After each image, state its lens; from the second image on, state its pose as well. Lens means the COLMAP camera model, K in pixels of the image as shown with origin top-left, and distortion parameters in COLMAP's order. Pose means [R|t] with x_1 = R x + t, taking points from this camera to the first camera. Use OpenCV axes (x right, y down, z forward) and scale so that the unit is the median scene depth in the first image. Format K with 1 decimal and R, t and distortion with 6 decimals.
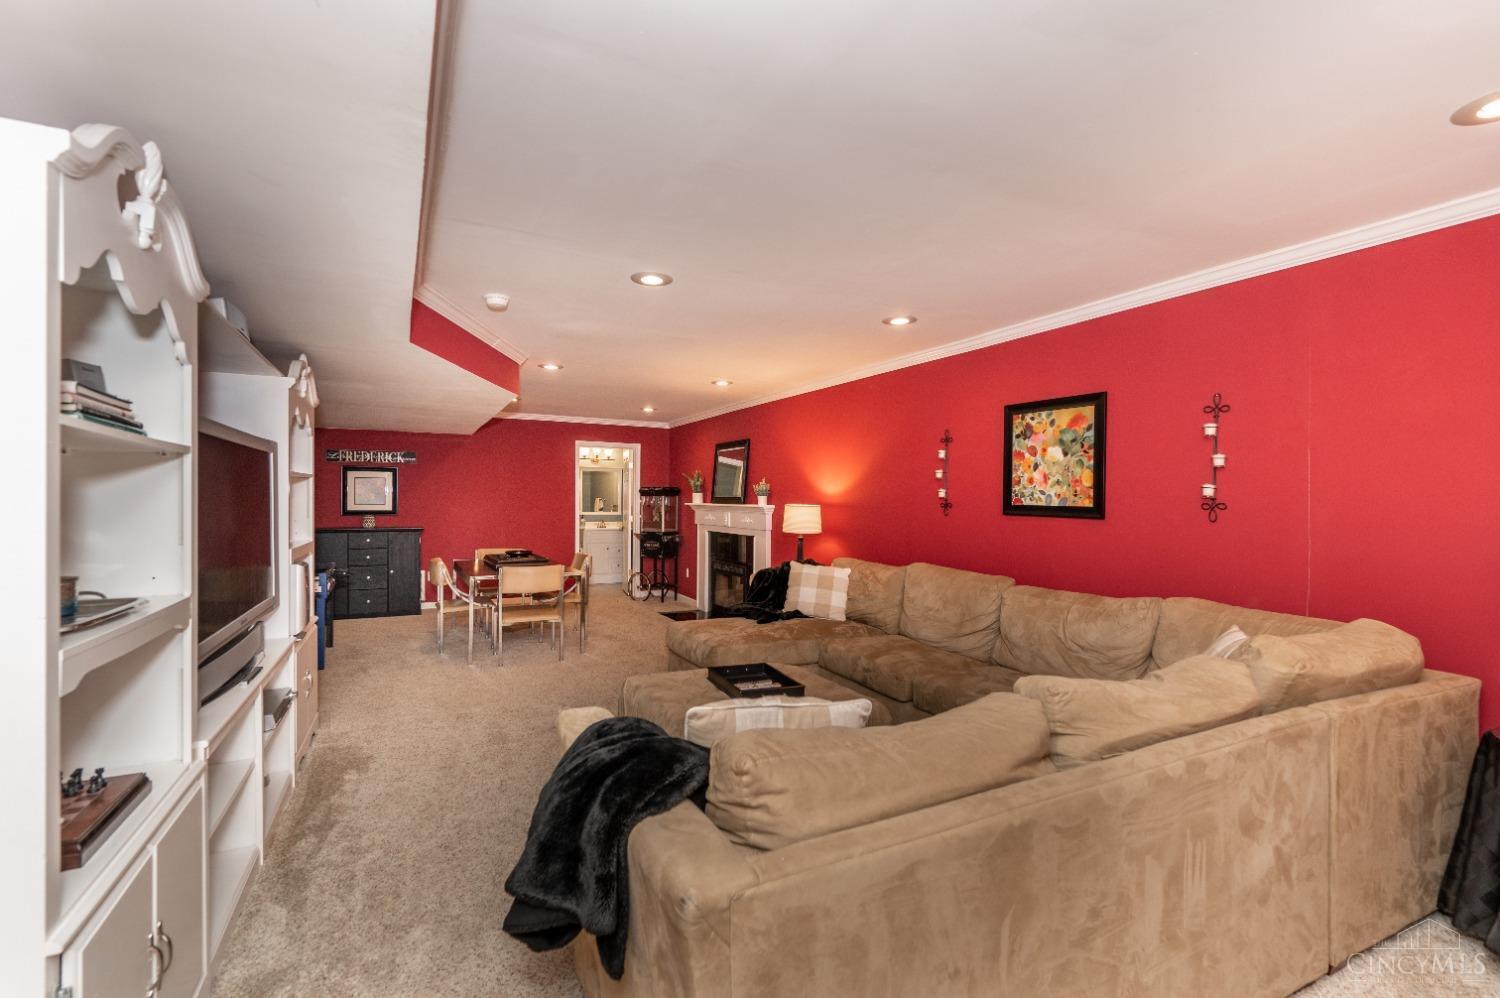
lens RADIAL K [[666.7, 0, 754.4], [0, 666.7, 502.2], [0, 0, 1]] dist [-0.001626, 0.000045]
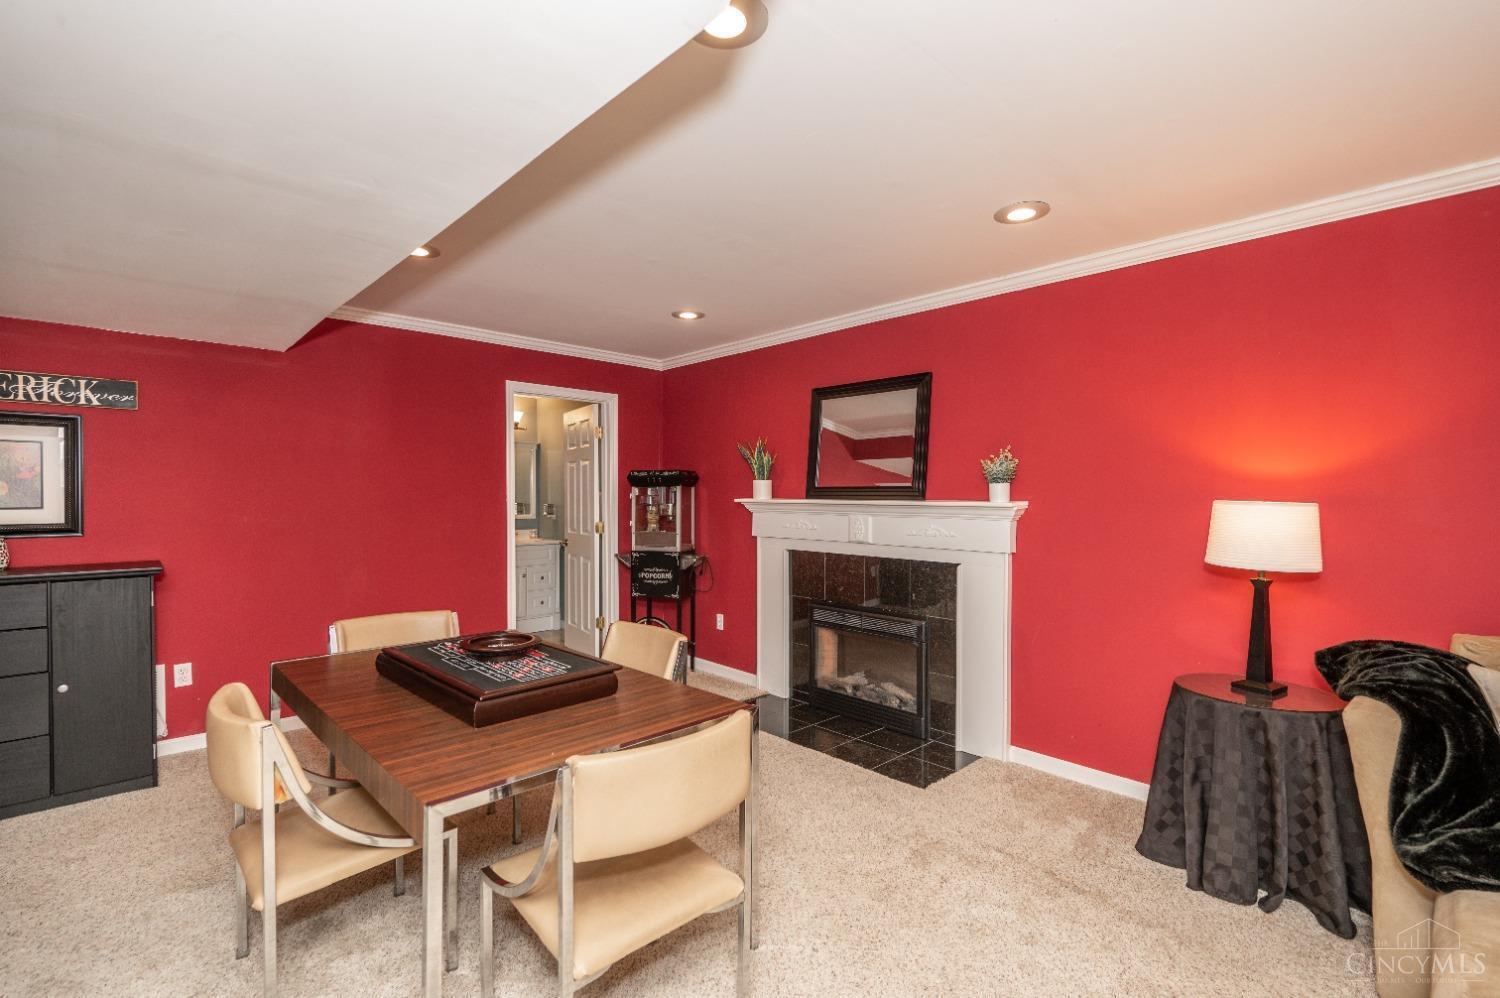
lens RADIAL K [[675.2, 0, 753.1], [0, 675.2, 500.6], [0, 0, 1]] dist [-0.000981, 0.000259]
pose [[0.959600, -0.013880, 0.281024, -0.519501], [0.010821, 0.999864, 0.012434, -0.008163], [-0.281158, -0.008890, 0.959620, 0.984848]]
